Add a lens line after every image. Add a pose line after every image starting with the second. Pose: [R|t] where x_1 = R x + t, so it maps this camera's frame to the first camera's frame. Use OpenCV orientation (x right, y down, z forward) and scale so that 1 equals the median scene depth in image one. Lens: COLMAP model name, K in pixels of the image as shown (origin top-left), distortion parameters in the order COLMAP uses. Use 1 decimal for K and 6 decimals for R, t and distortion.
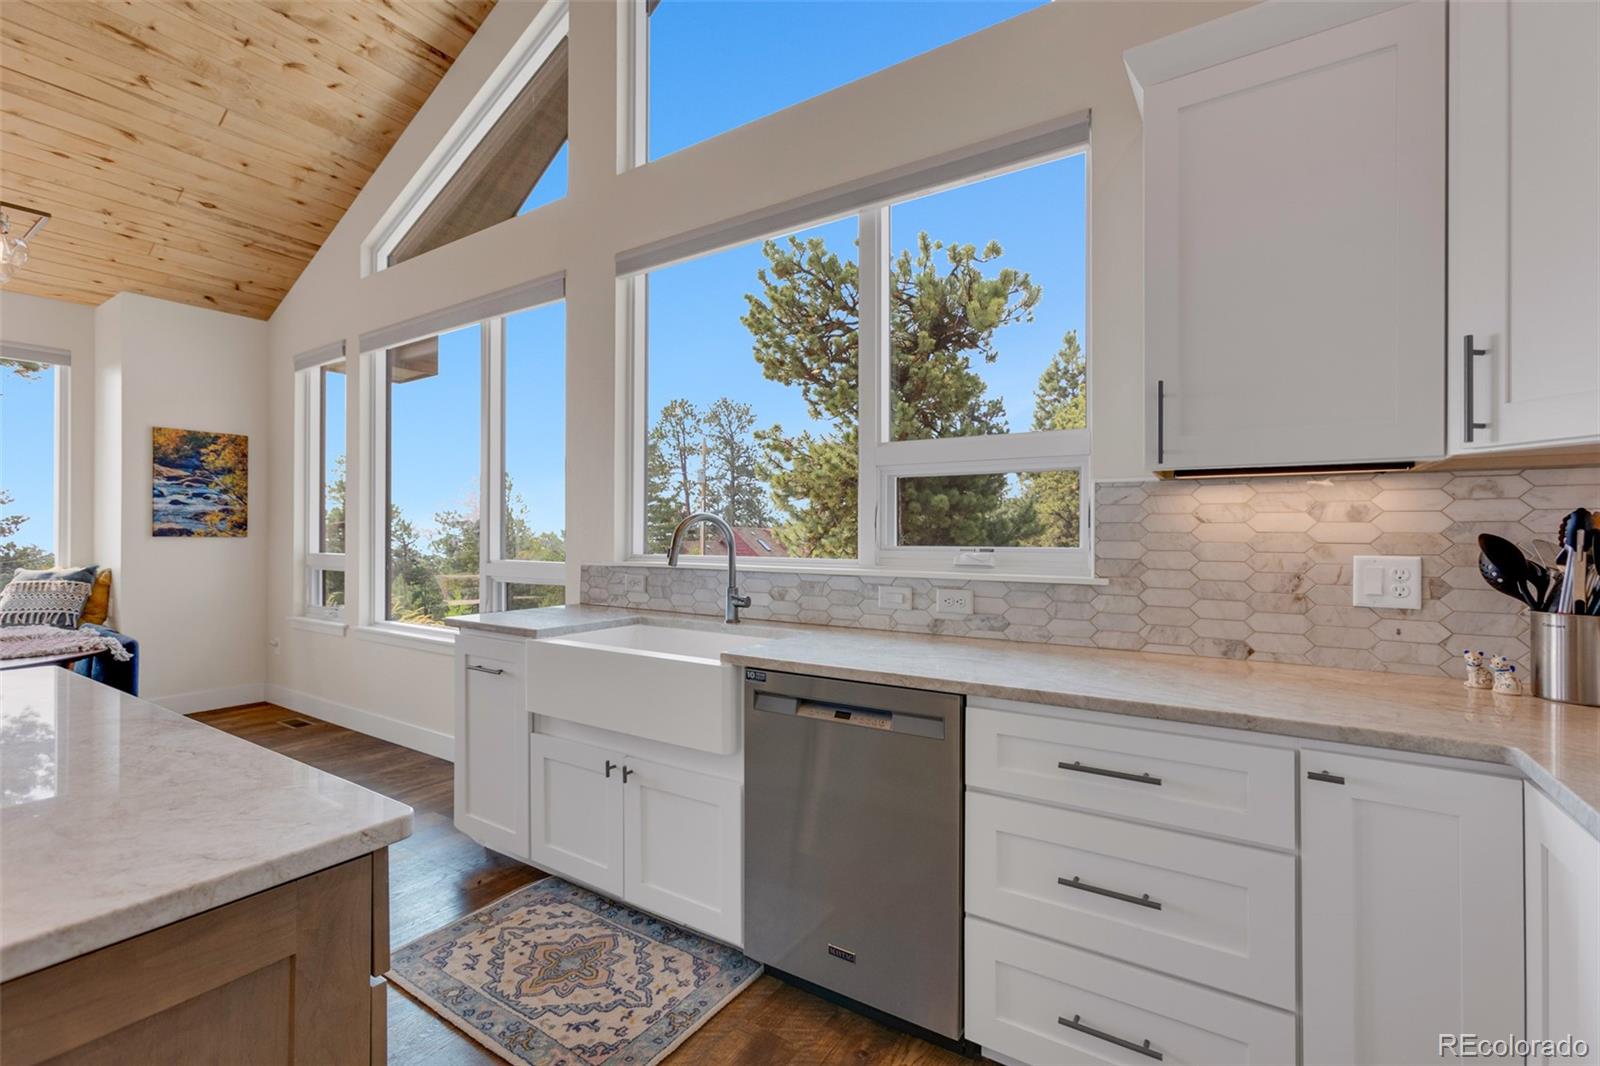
lens RADIAL K [[720.8, 0, 782.5], [0, 720.8, 529.1], [0, 0, 1]] dist [-0.008311, 0.005738]
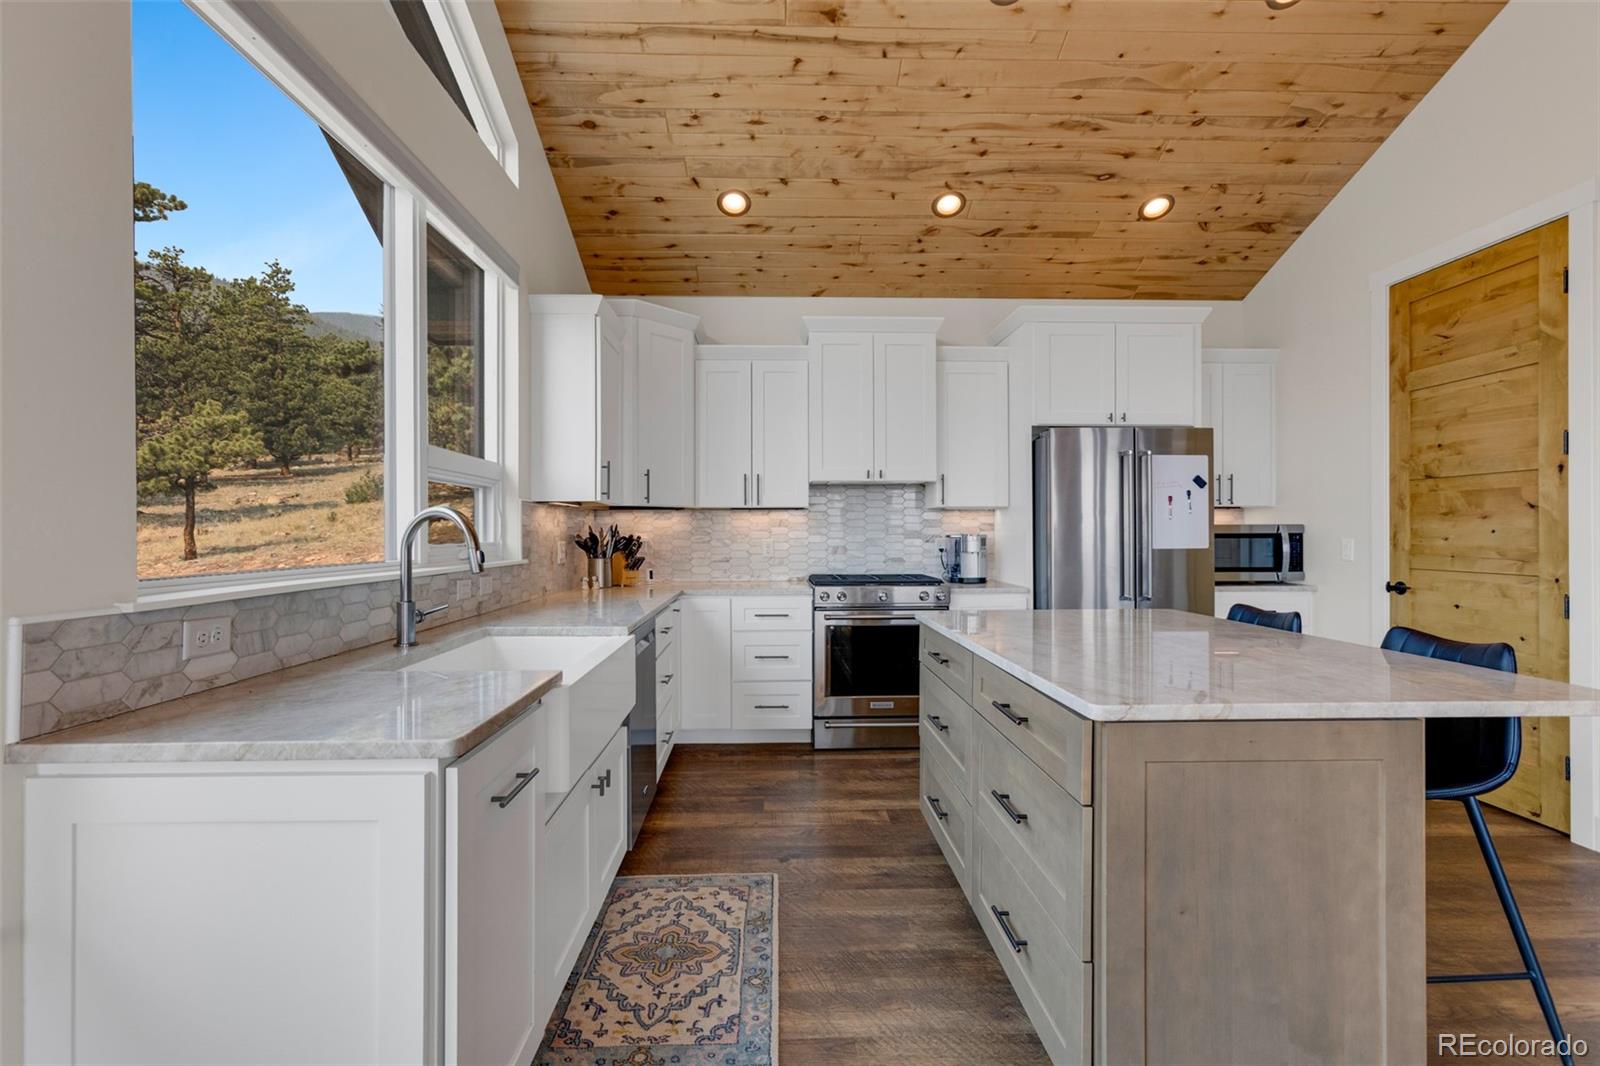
lens RADIAL K [[720.8, 0, 804.3], [0, 720.8, 531.7], [0, 0, 1]] dist [-0.008311, 0.005738]
pose [[-0.603839, -0.001134, 0.797105, -1.234676], [-0.005077, 0.999984, -0.002424, 0.006215], [-0.797090, -0.005511, -0.603836, 1.470987]]
